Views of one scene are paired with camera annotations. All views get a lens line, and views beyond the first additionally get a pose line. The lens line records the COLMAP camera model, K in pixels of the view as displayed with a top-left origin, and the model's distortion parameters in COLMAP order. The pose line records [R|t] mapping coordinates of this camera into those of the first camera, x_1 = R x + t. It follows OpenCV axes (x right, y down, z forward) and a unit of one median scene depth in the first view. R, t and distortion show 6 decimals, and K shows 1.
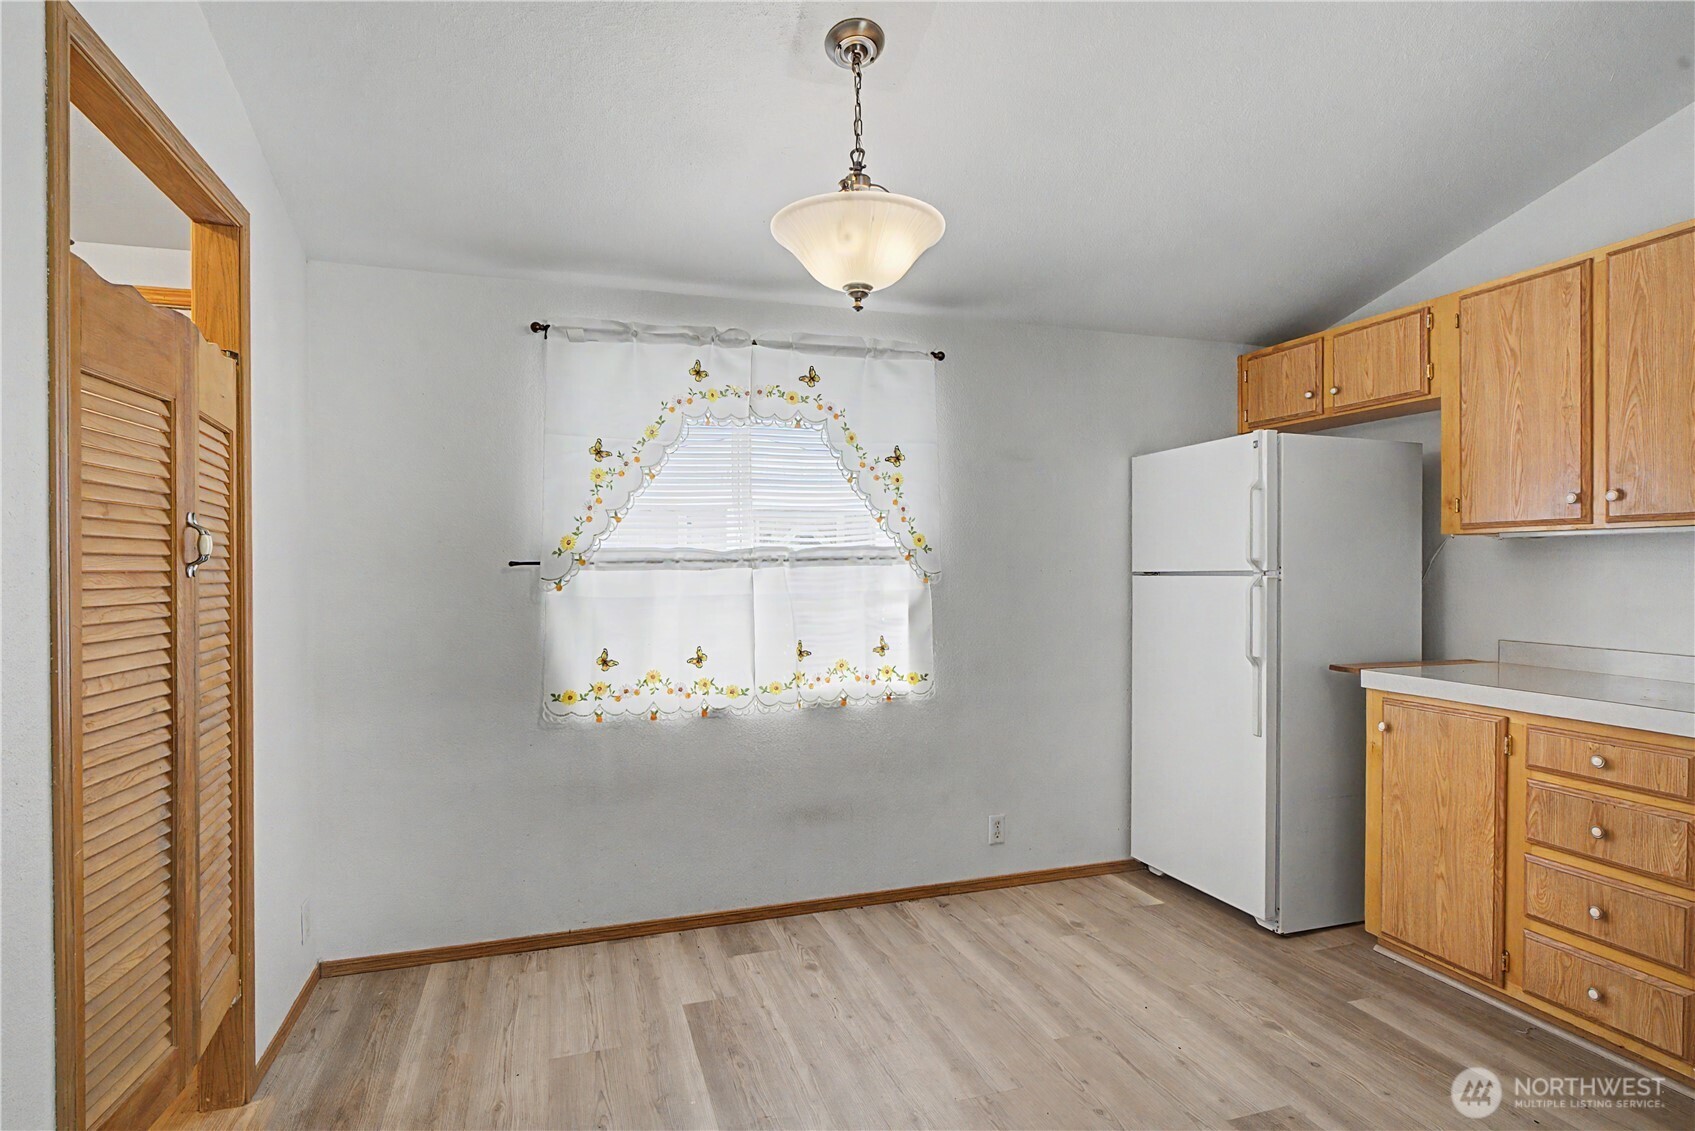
lens RADIAL K [[869.2, 0, 847.5], [0, 869.2, 565.5], [0, 0, 1]] dist [0.000589, 0.000144]
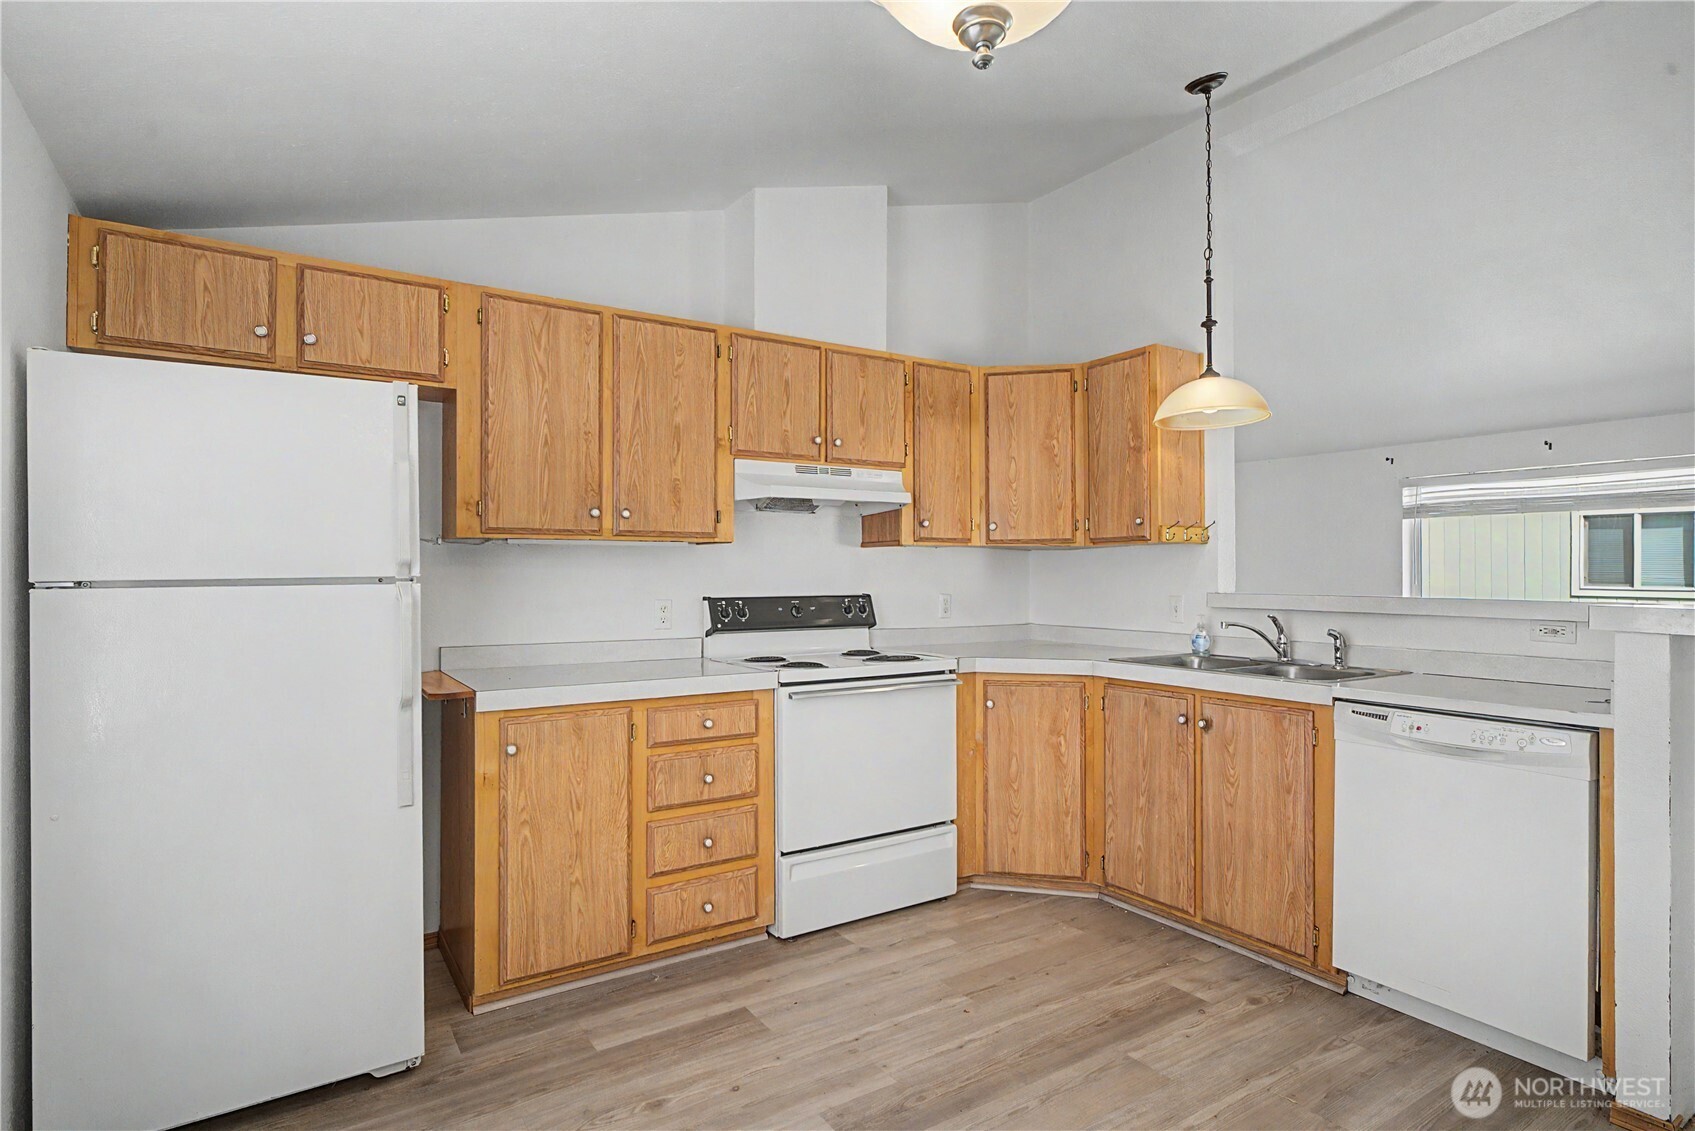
lens RADIAL K [[869.2, 0, 847.5], [0, 869.2, 565.5], [0, 0, 1]] dist [0.000589, 0.000144]
pose [[-0.245001, 0.011339, 0.969457, -0.352390], [0.001713, 0.999935, -0.011263, 0.006093], [-0.969521, -0.001099, -0.245004, 0.915494]]
